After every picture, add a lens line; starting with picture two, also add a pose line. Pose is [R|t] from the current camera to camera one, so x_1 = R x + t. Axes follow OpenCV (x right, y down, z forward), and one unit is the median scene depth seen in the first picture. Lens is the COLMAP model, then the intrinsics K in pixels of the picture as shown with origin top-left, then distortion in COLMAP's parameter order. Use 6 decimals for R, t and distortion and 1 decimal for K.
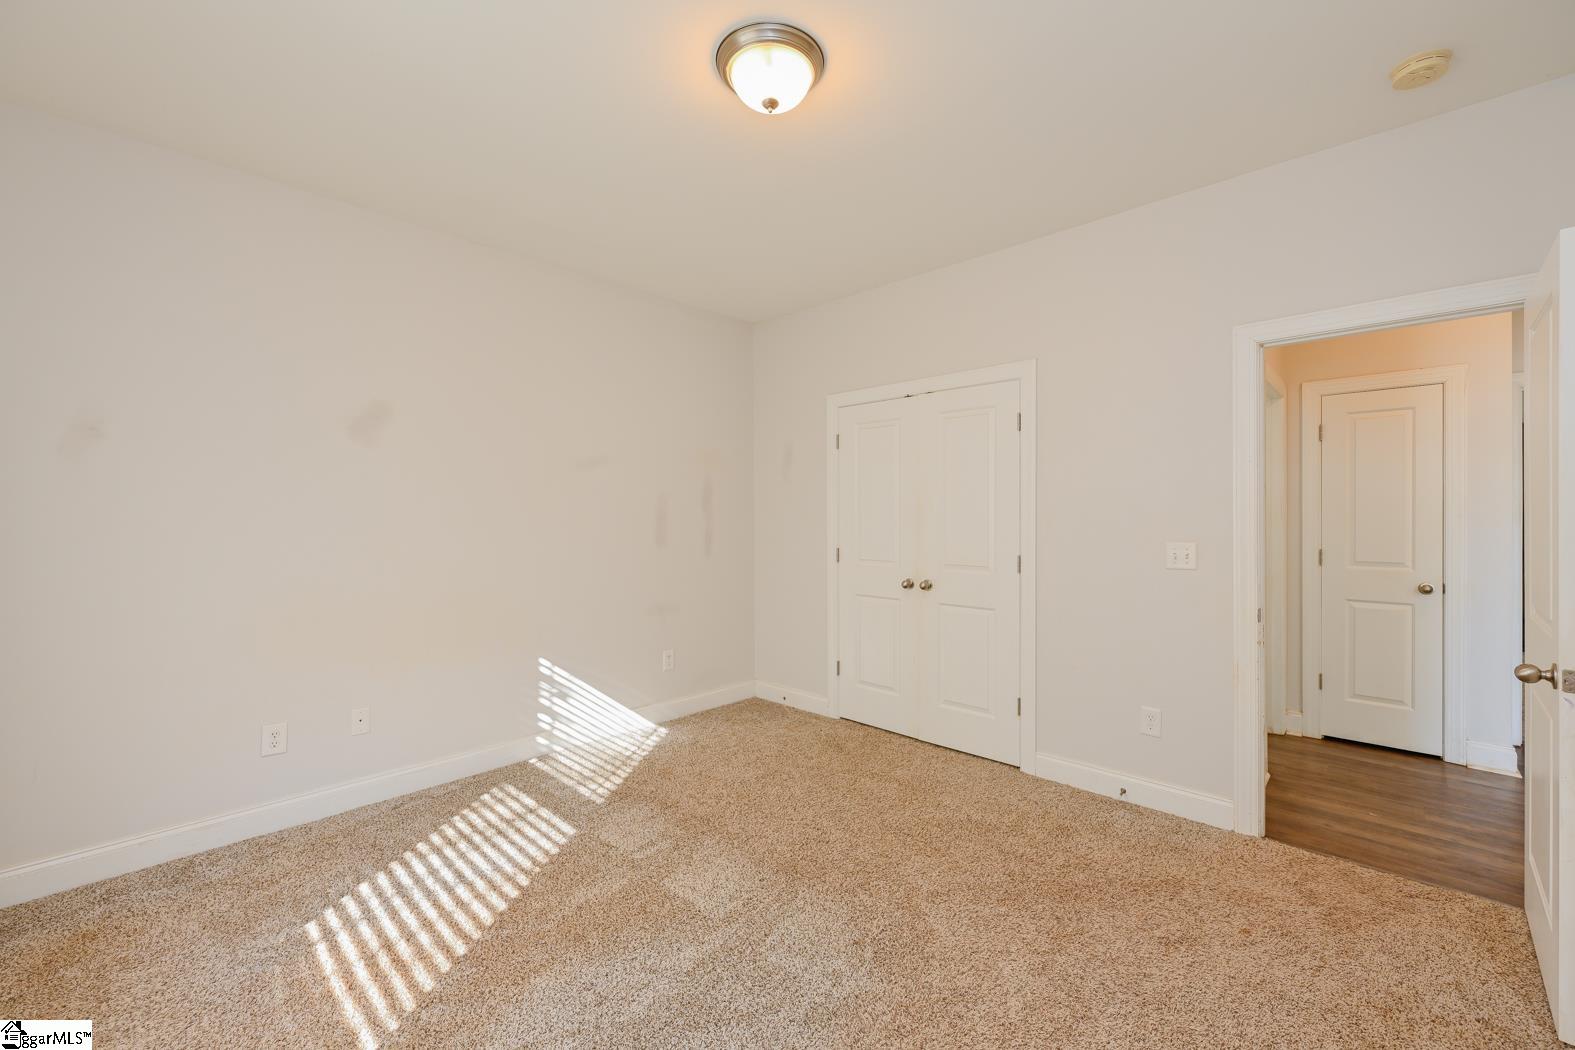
lens RADIAL K [[616.5, 0, 784.6], [0, 616.5, 520.7], [0, 0, 1]] dist [0.011245, 0.000643]
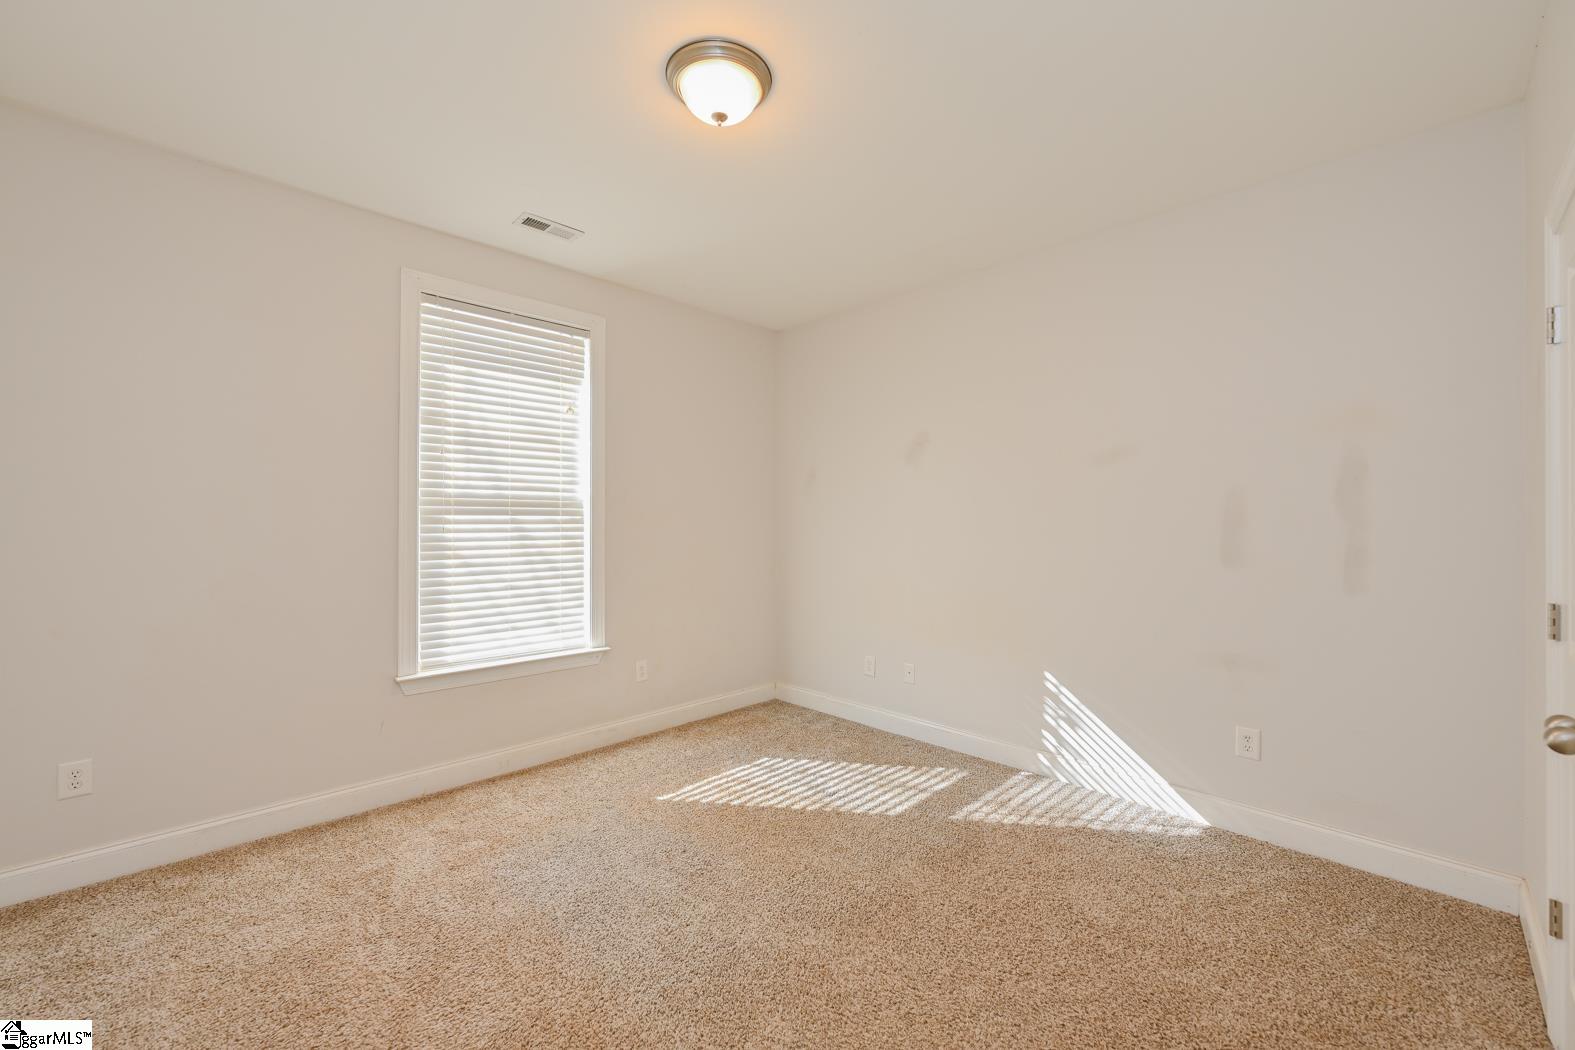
lens RADIAL K [[616.5, 0, 784.6], [0, 616.5, 520.7], [0, 0, 1]] dist [0.011245, 0.000643]
pose [[0.000283, -0.004344, -0.999991, 0.654077], [-0.006476, 0.999970, -0.004346, 0.000337], [0.999979, 0.006477, 0.000255, 0.725301]]
